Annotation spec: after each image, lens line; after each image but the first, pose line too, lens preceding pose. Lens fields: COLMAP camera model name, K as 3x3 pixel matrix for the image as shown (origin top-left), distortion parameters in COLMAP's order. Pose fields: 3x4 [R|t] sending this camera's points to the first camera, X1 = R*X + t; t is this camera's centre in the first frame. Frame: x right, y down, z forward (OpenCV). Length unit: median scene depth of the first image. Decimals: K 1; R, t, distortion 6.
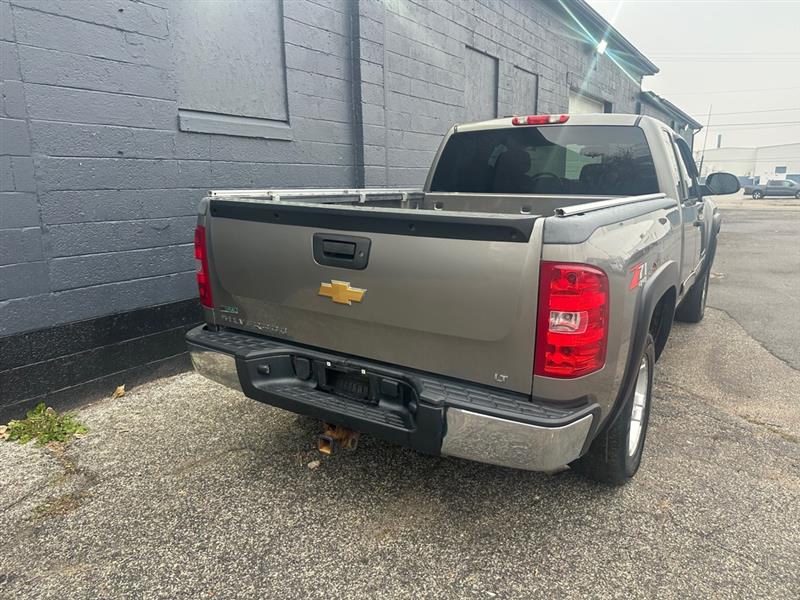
lens RADIAL K [[566.0, 0, 408.0], [0, 566.0, 294.5], [0, 0, 1]] dist [0.037189, -0.045597]
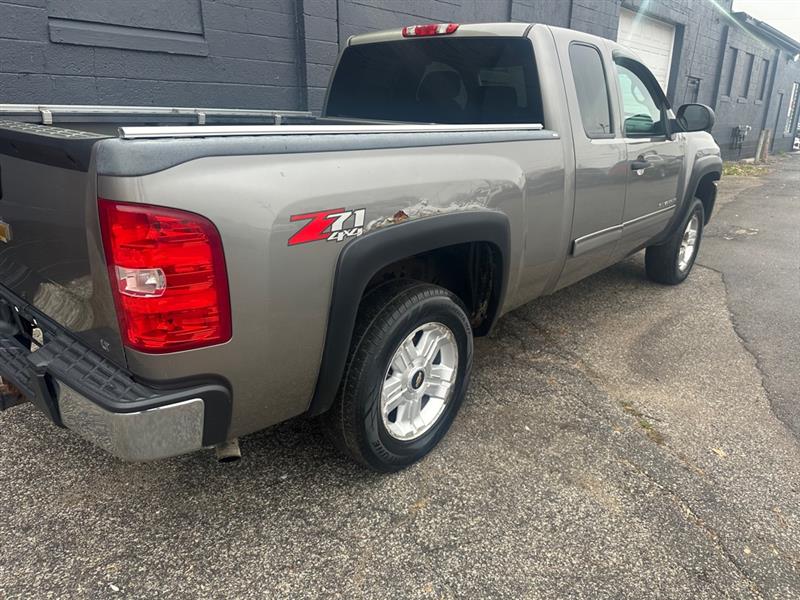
lens RADIAL K [[566.0, 0, 405.6], [0, 566.0, 294.5], [0, 0, 1]] dist [0.037189, -0.045597]
pose [[0.986813, 0.071871, -0.145035, 0.274111], [-0.055307, 0.991805, 0.115169, -0.015095], [0.152124, -0.105628, 0.982701, 0.110365]]
